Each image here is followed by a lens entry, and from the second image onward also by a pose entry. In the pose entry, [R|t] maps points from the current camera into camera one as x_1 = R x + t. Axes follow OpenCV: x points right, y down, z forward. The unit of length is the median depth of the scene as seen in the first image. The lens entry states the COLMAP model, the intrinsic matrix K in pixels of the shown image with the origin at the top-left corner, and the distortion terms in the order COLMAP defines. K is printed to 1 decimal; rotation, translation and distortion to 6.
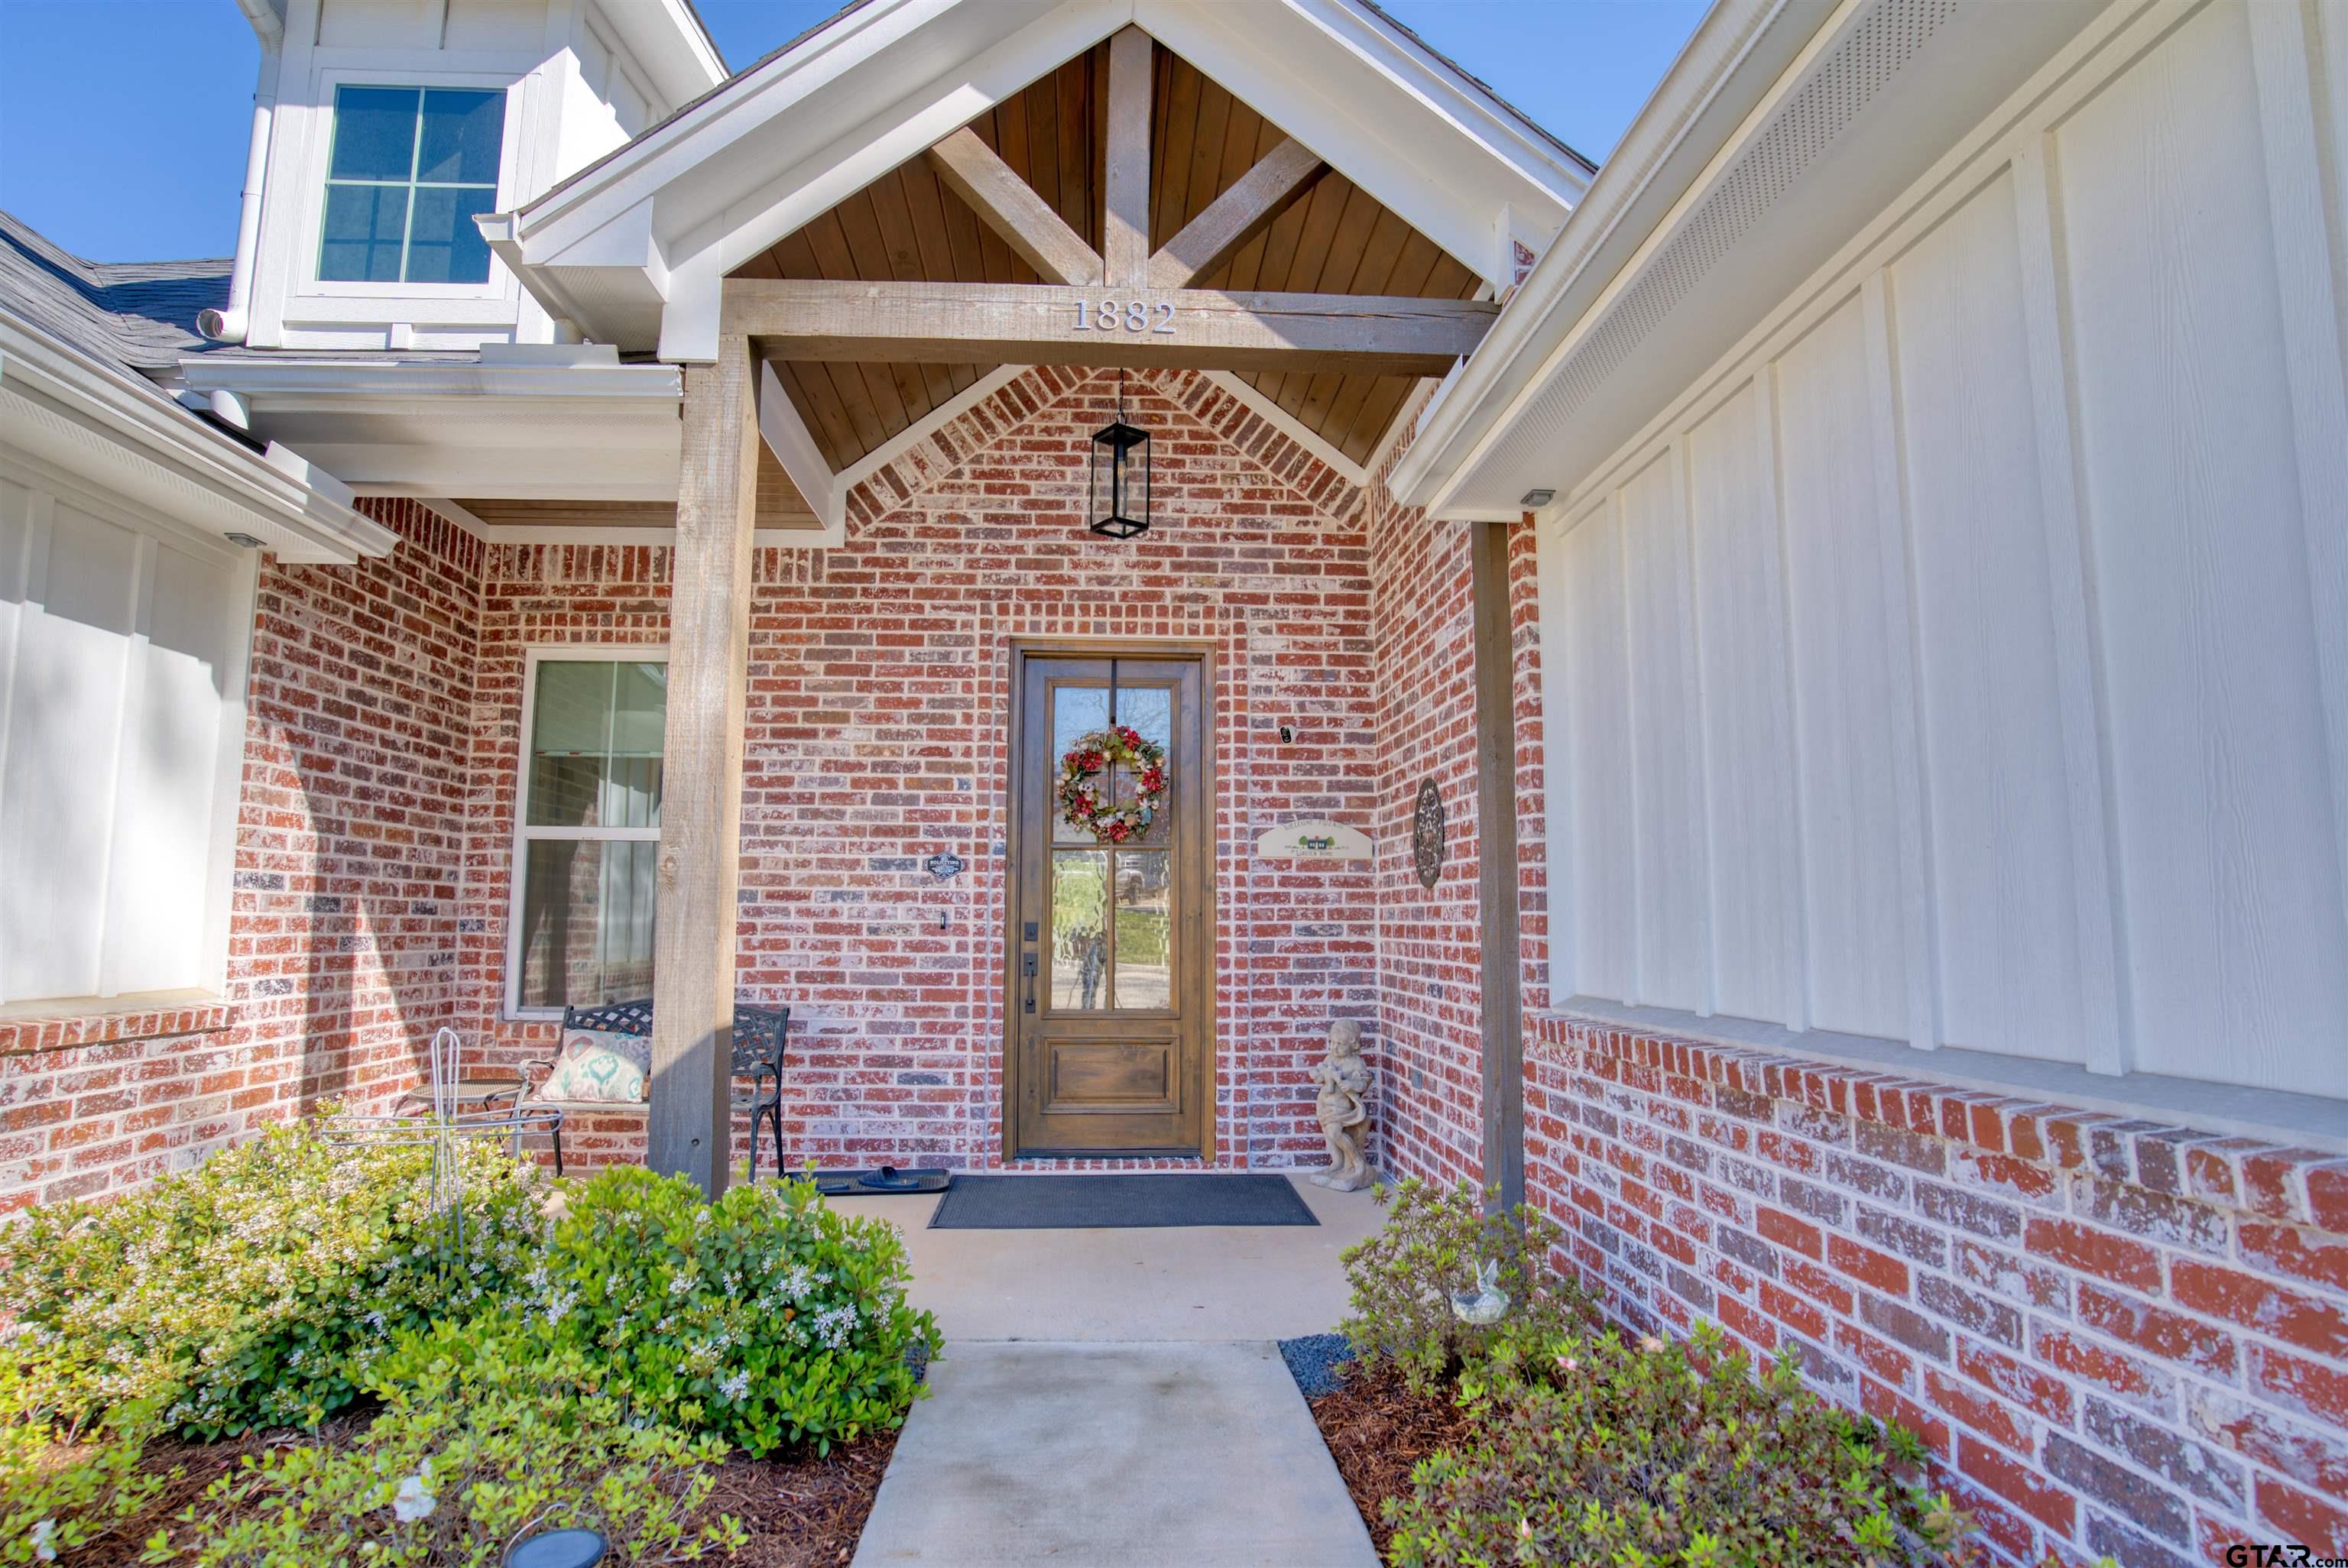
lens RADIAL K [[1232.6, 0, 1159.7], [0, 1232.6, 785.1], [0, 0, 1]] dist [-0.079945, 0.038291]
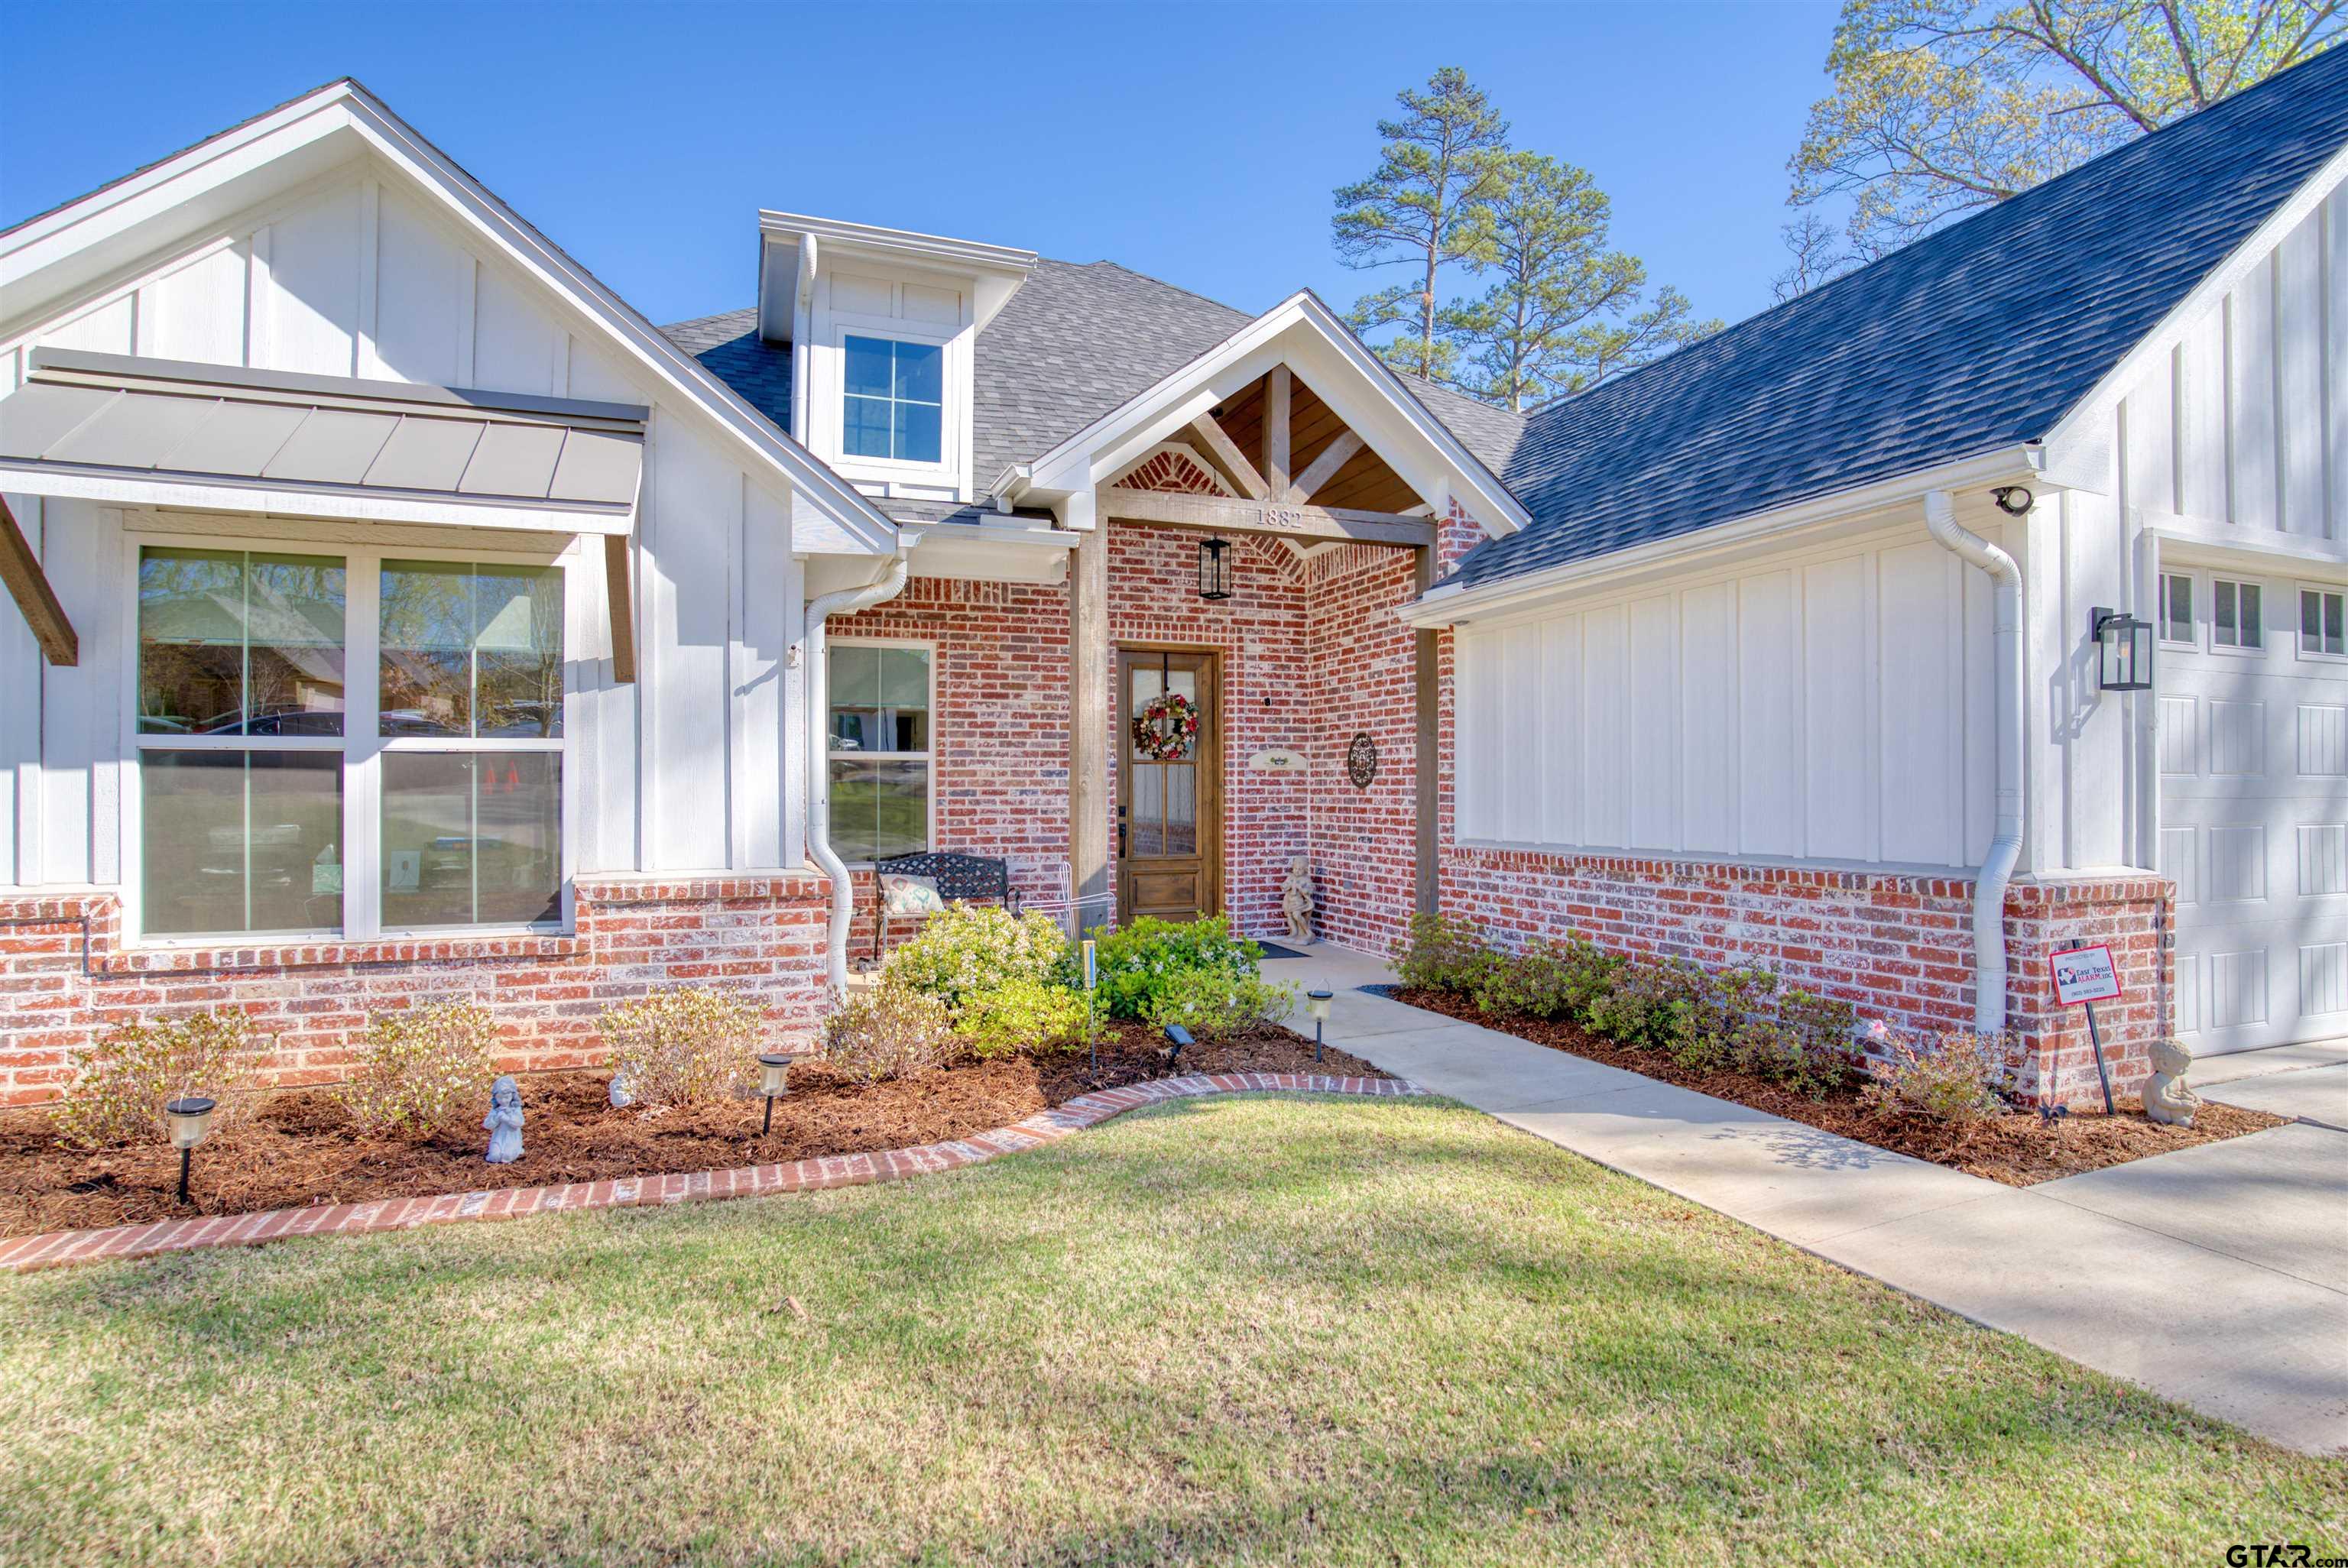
lens RADIAL K [[1160.3, 0, 1166.6], [0, 1160.3, 784.2], [0, 0, 1]] dist [-0.076118, 0.033814]
pose [[0.953380, -0.003936, 0.301746, -0.556116], [-0.027962, 0.994461, 0.101319, -0.089325], [-0.300474, -0.105033, 0.947989, -0.584515]]
